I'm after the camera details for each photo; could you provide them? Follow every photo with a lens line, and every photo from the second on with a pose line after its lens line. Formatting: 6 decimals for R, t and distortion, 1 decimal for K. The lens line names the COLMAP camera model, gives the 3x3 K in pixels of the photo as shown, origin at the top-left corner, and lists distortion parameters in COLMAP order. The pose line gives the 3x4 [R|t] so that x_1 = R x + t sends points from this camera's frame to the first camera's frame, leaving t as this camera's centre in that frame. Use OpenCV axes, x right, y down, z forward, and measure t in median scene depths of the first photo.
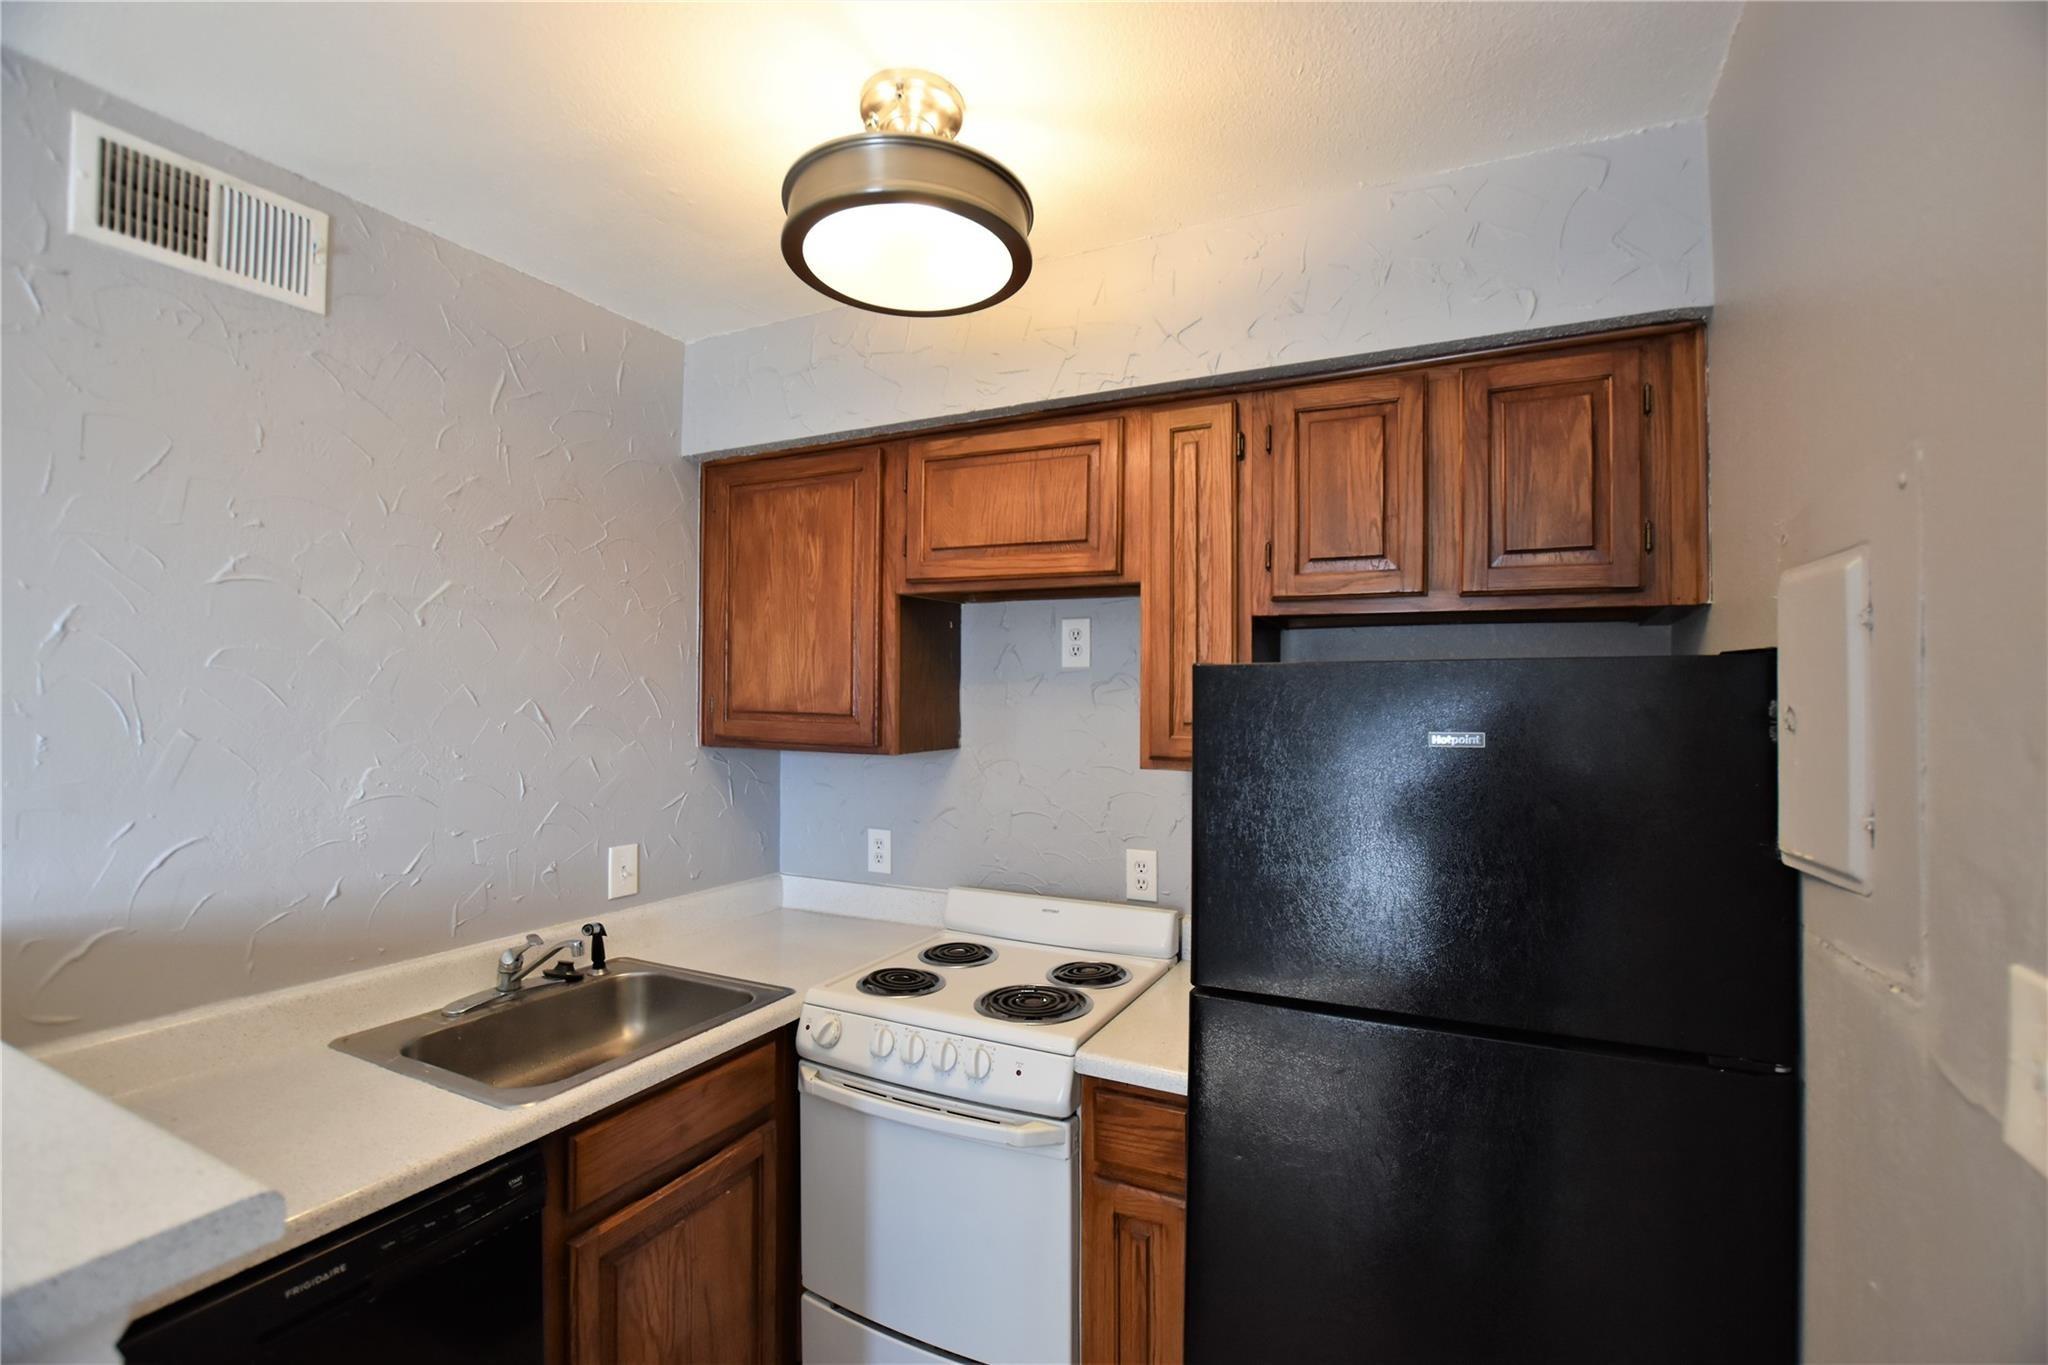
lens RADIAL K [[902.5, 0, 1032.6], [0, 902.5, 683.9], [0, 0, 1]] dist [-0.015461, 0.000214]
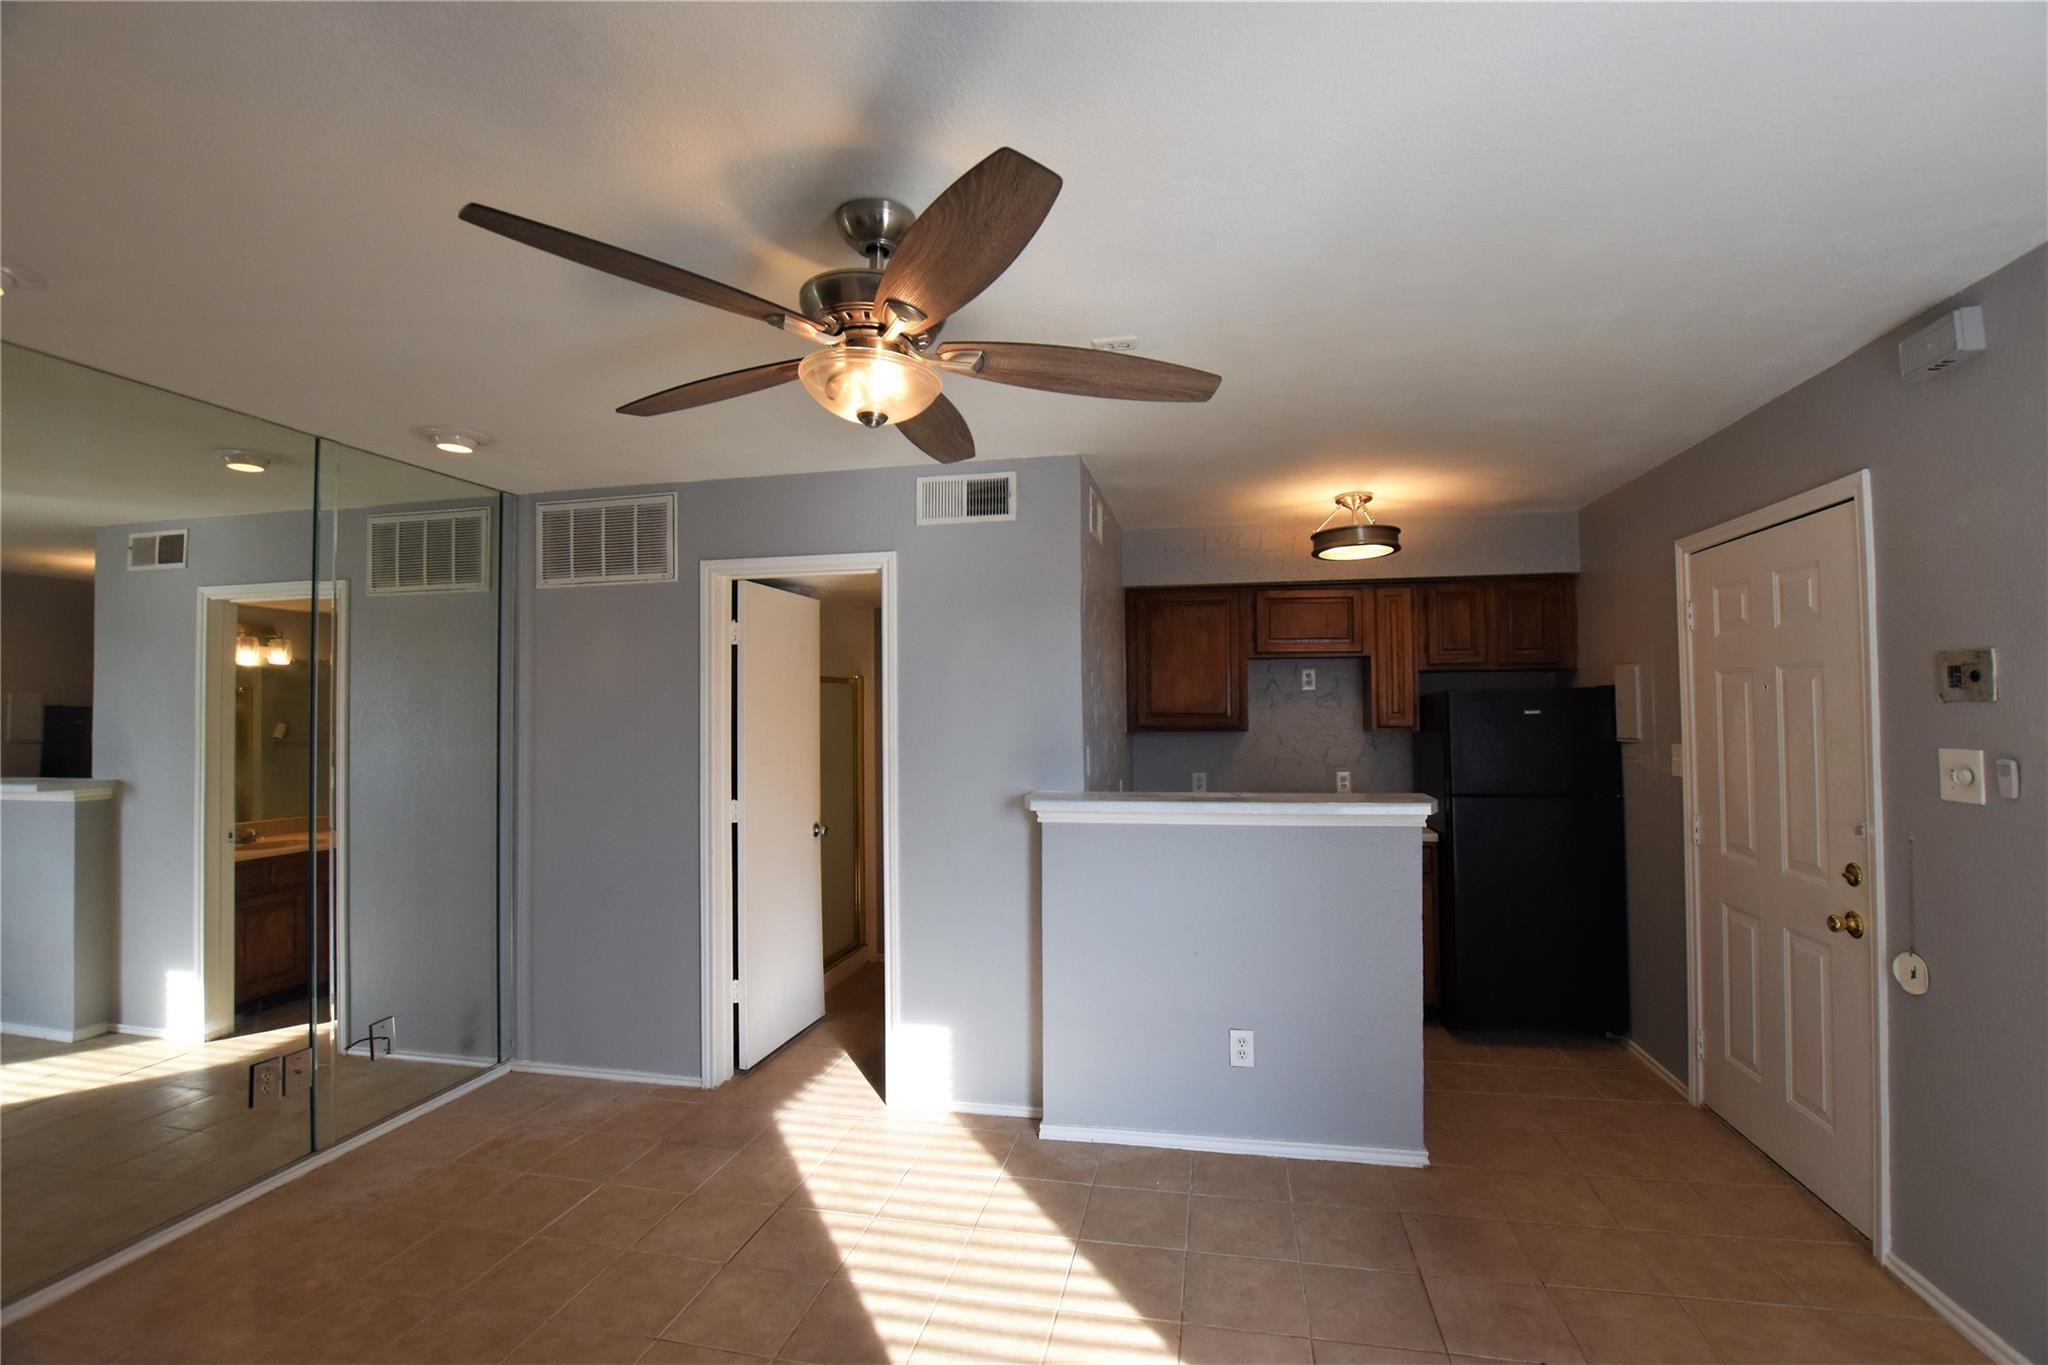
lens RADIAL K [[902.5, 0, 1039.6], [0, 902.5, 687.3], [0, 0, 1]] dist [-0.015461, 0.000214]
pose [[0.966329, -0.009702, 0.257128, -1.250238], [0.013345, 0.999834, -0.012425, -0.008492], [-0.256965, 0.015438, 0.966297, -1.025780]]
